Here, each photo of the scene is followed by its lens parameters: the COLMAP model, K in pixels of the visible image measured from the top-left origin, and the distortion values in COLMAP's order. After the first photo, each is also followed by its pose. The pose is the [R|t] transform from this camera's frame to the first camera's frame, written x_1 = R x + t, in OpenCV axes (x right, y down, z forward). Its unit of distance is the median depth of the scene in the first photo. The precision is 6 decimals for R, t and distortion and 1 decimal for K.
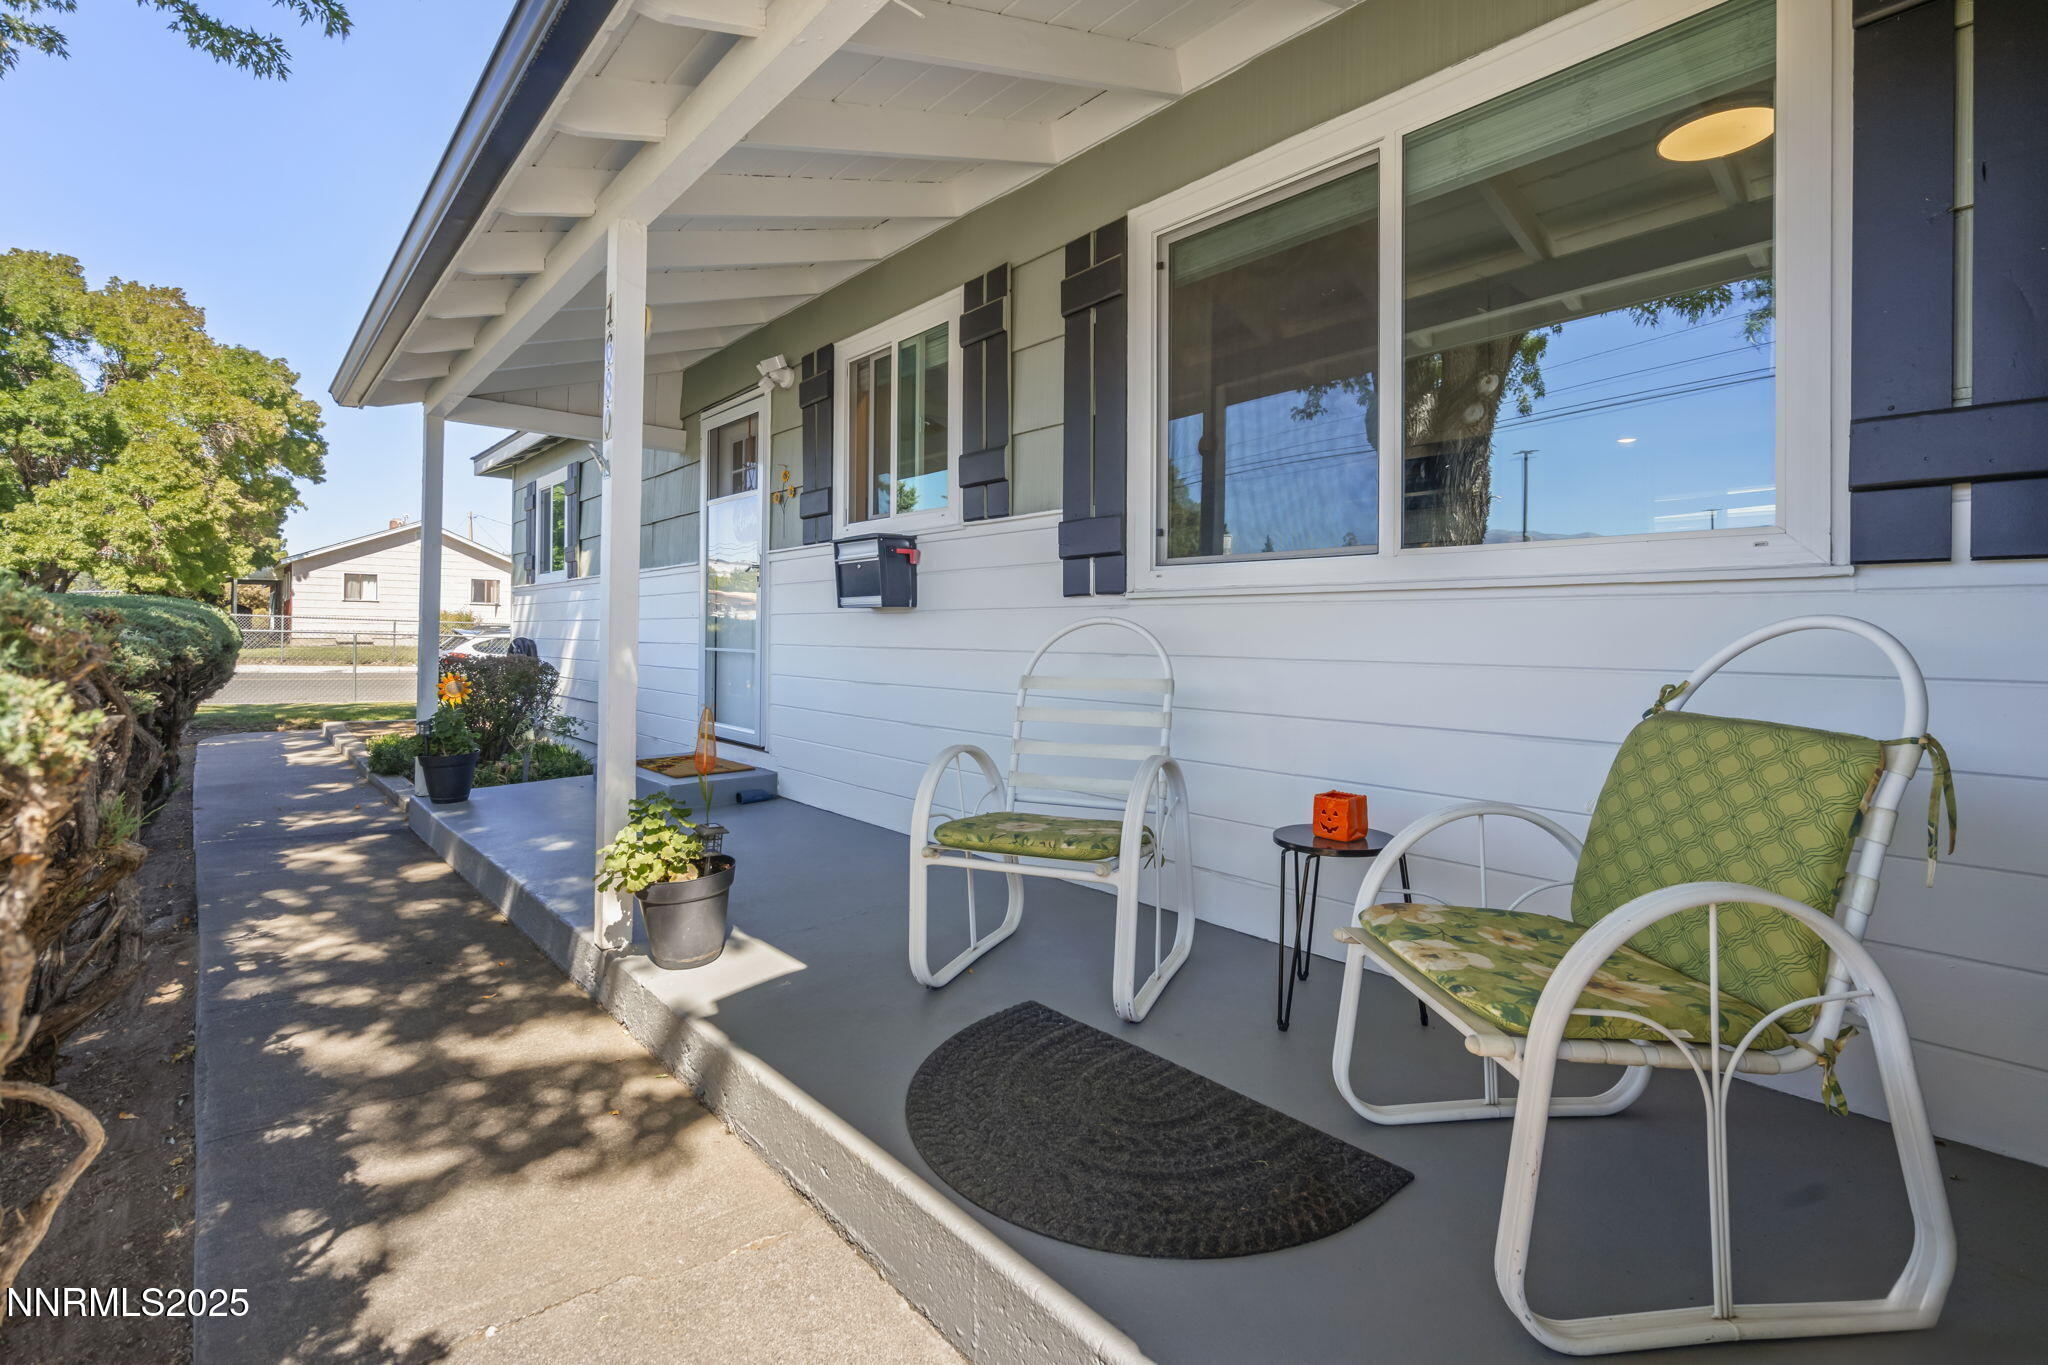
lens RADIAL K [[935.0, 0, 1022.5], [0, 935.0, 624.4], [0, 0, 1]] dist [-0.001126, 0.000038]
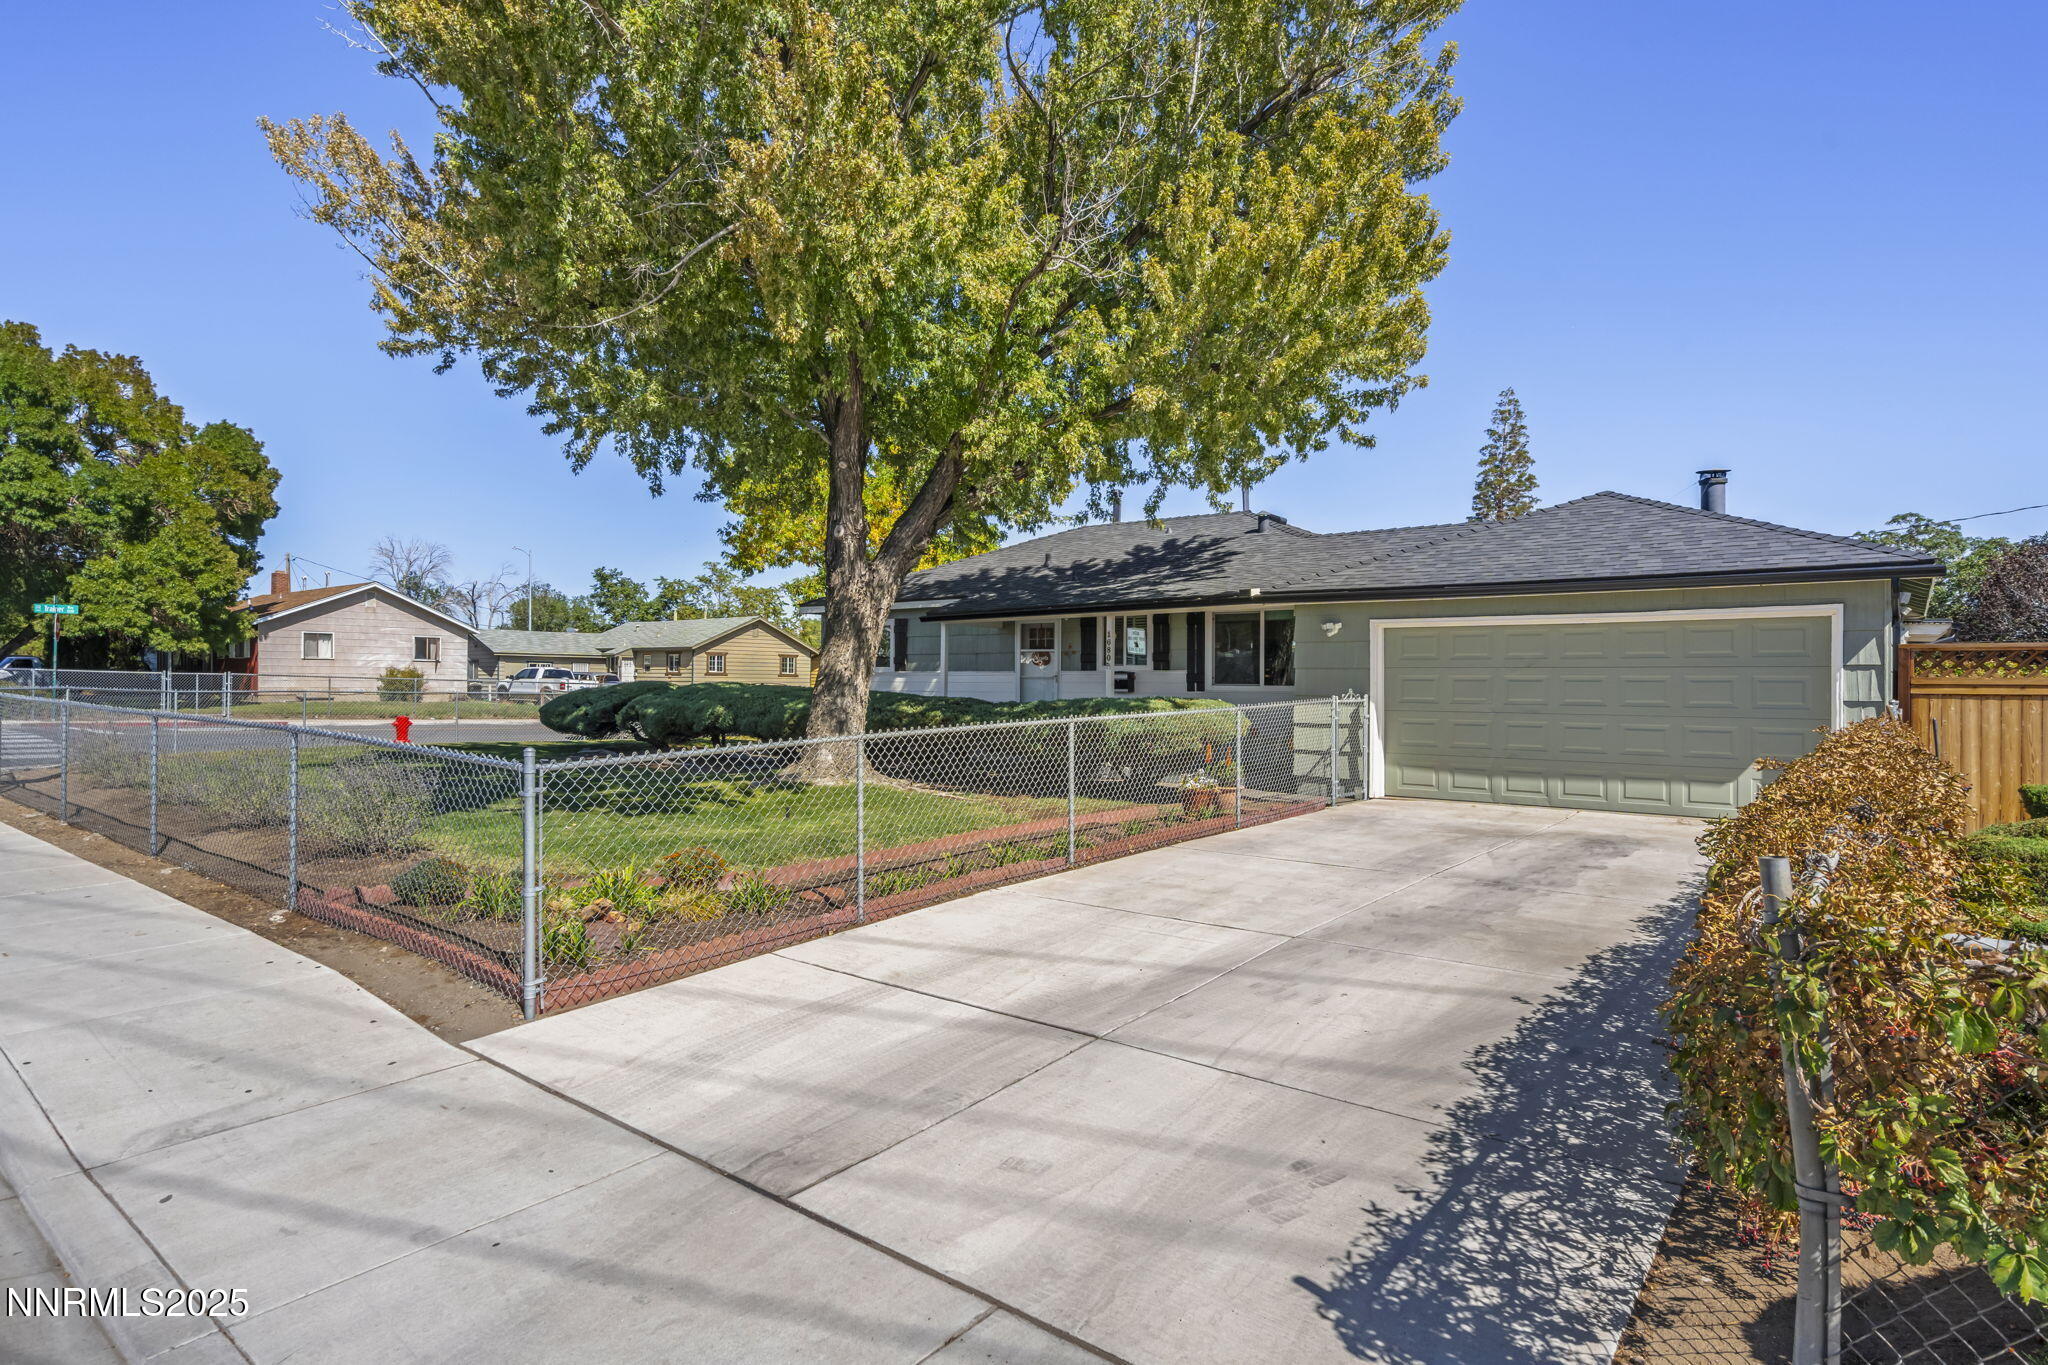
lens RADIAL K [[1088.8, 0, 1024.0], [0, 1088.8, 682.5], [0, 0, 1]] dist [0.009431, -0.000085]
pose [[0.984347, -0.006347, 0.176129, -0.197546], [0.003891, 0.999890, 0.014287, -0.018068], [-0.176201, -0.013378, 0.984263, -0.469486]]
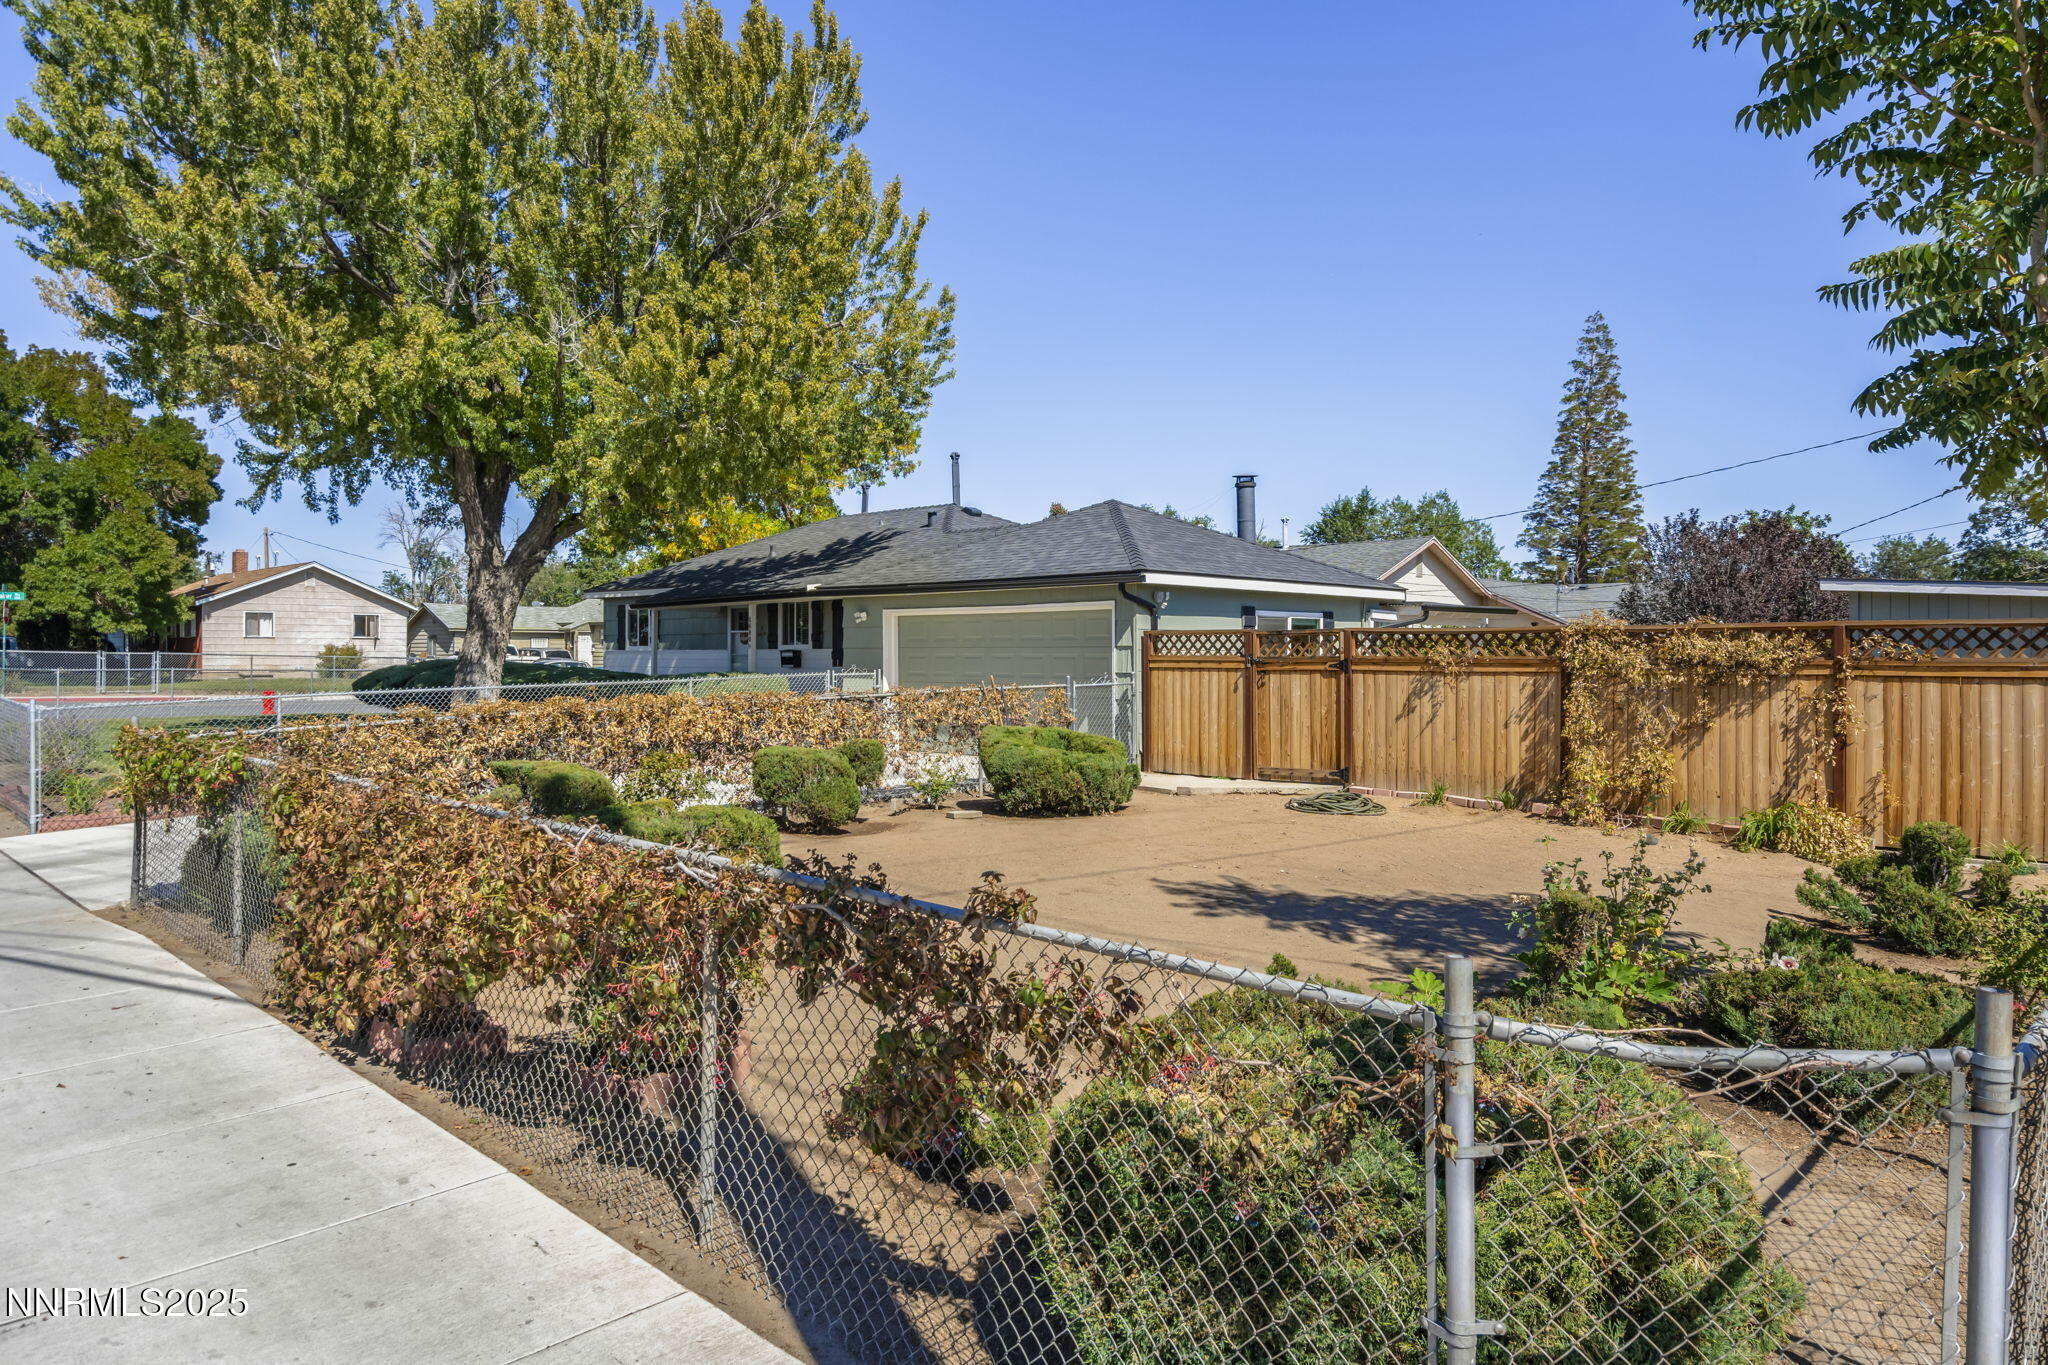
lens RADIAL K [[1283.9, 0, 1018.9], [0, 1283.9, 642.1], [0, 0, 1]] dist [0.002701, 0.004898]
pose [[0.996596, -0.011916, 0.081573, 0.060959], [0.011575, 0.999922, 0.004650, -0.022842], [-0.081622, -0.003690, 0.996657, -0.749429]]
